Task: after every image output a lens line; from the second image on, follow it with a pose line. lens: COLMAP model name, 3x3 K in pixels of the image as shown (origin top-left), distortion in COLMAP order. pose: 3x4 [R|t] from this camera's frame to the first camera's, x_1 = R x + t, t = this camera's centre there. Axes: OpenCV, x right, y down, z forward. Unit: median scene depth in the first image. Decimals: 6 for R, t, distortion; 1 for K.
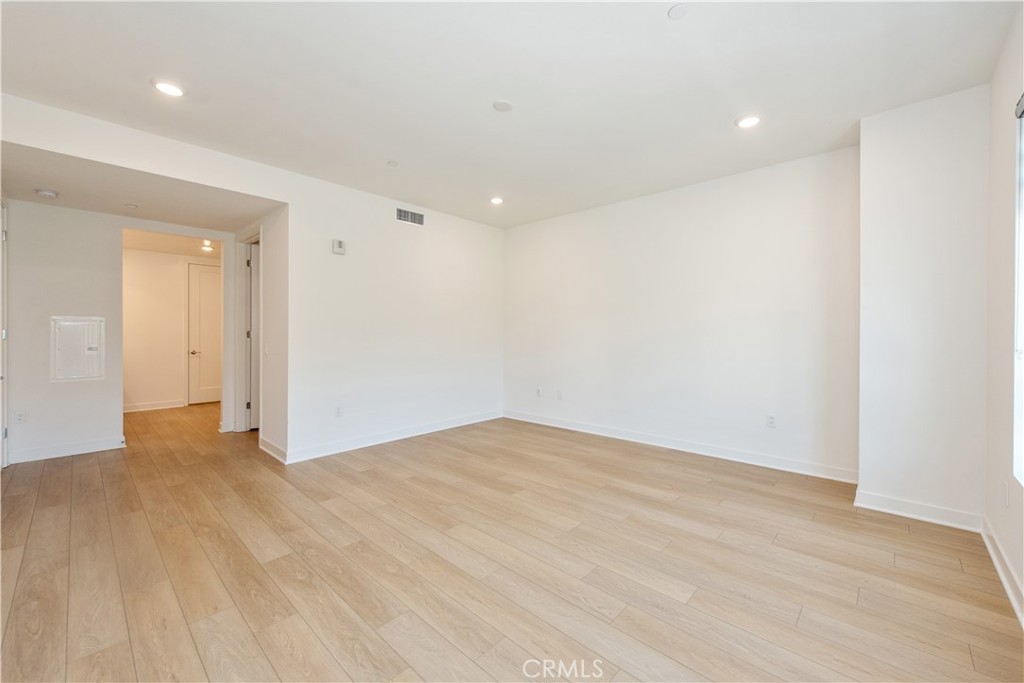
lens RADIAL K [[406.1, 0, 509.8], [0, 406.1, 340.7], [0, 0, 1]] dist [0.001122, -0.000026]
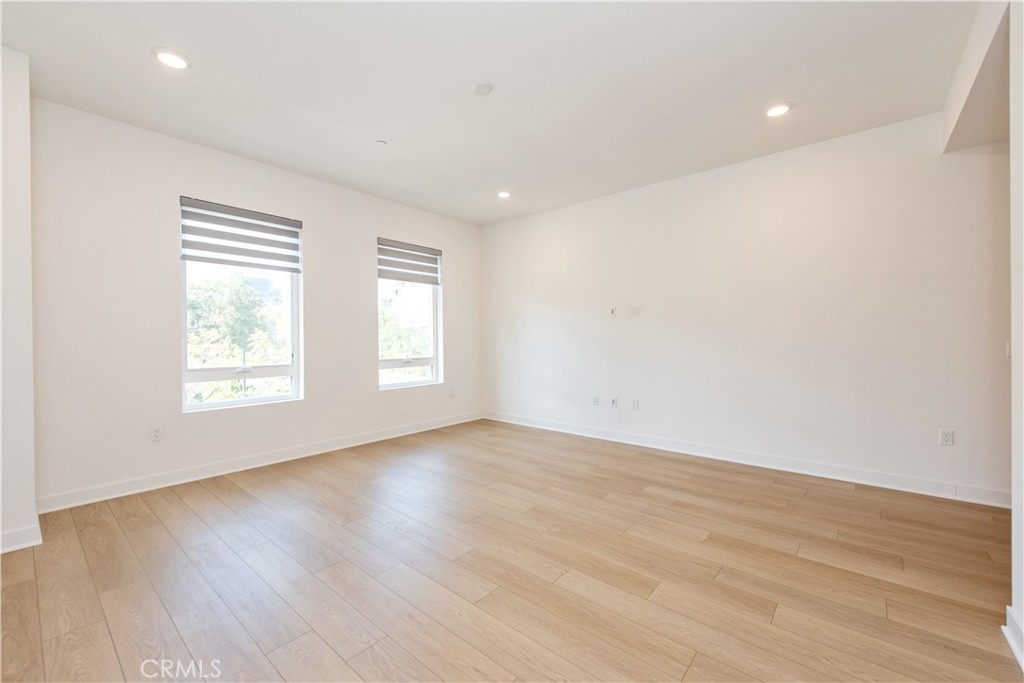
lens RADIAL K [[406.1, 0, 509.8], [0, 406.1, 340.7], [0, 0, 1]] dist [0.001122, -0.000026]
pose [[-0.998591, 0.003591, -0.052953, -0.028317], [0.002331, 0.999714, 0.023821, -0.007628], [0.053024, 0.023664, -0.998313, 2.027906]]
